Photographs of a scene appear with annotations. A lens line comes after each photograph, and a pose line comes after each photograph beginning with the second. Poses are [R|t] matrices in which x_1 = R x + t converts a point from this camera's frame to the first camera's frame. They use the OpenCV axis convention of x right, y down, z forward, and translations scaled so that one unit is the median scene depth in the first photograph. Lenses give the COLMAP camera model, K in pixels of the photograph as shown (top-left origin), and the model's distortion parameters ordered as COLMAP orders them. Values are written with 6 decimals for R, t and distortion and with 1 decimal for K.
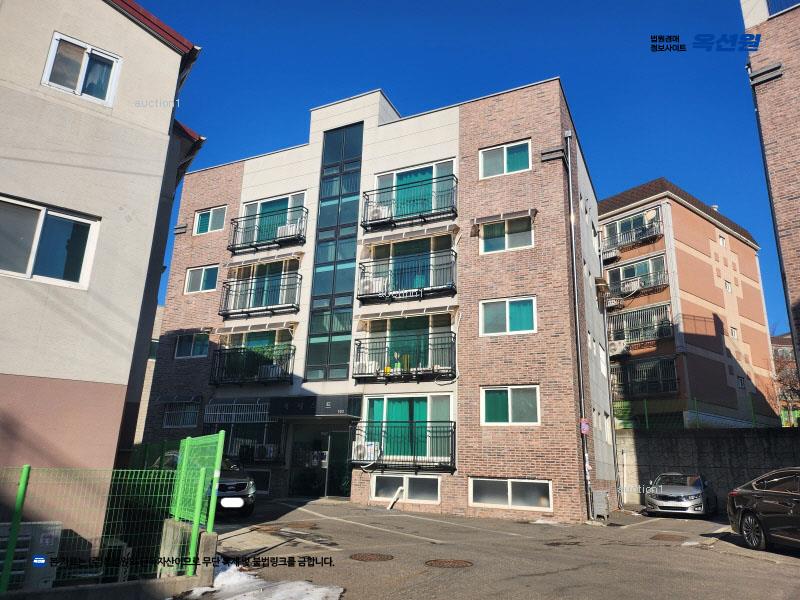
lens RADIAL K [[562.9, 0, 403.3], [0, 562.9, 301.6], [0, 0, 1]] dist [0.022869, -0.019912]
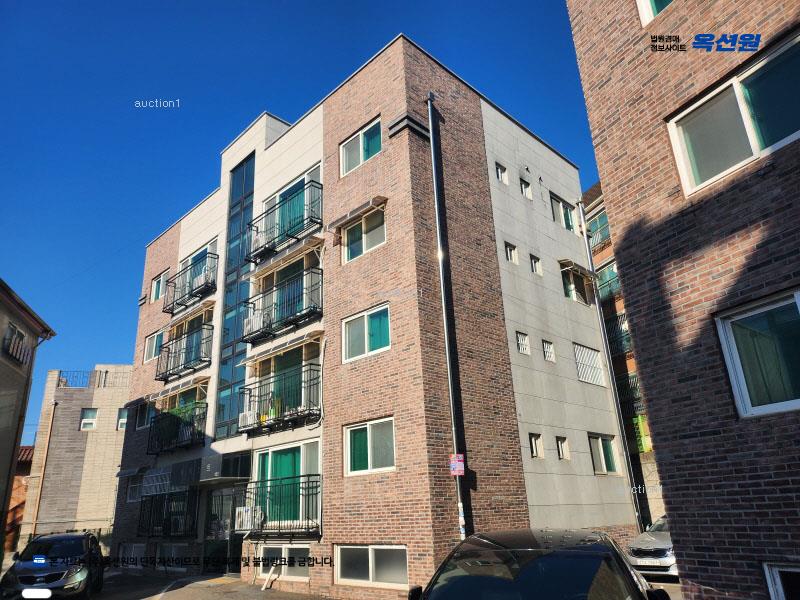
lens RADIAL K [[562.9, 0, 397.4], [0, 562.9, 298.6], [0, 0, 1]] dist [0.022869, -0.019912]
pose [[0.936565, -0.188847, -0.295268, 0.453550], [0.168014, 0.981230, -0.094650, 0.058026], [0.307600, 0.039037, 0.950715, 0.241378]]
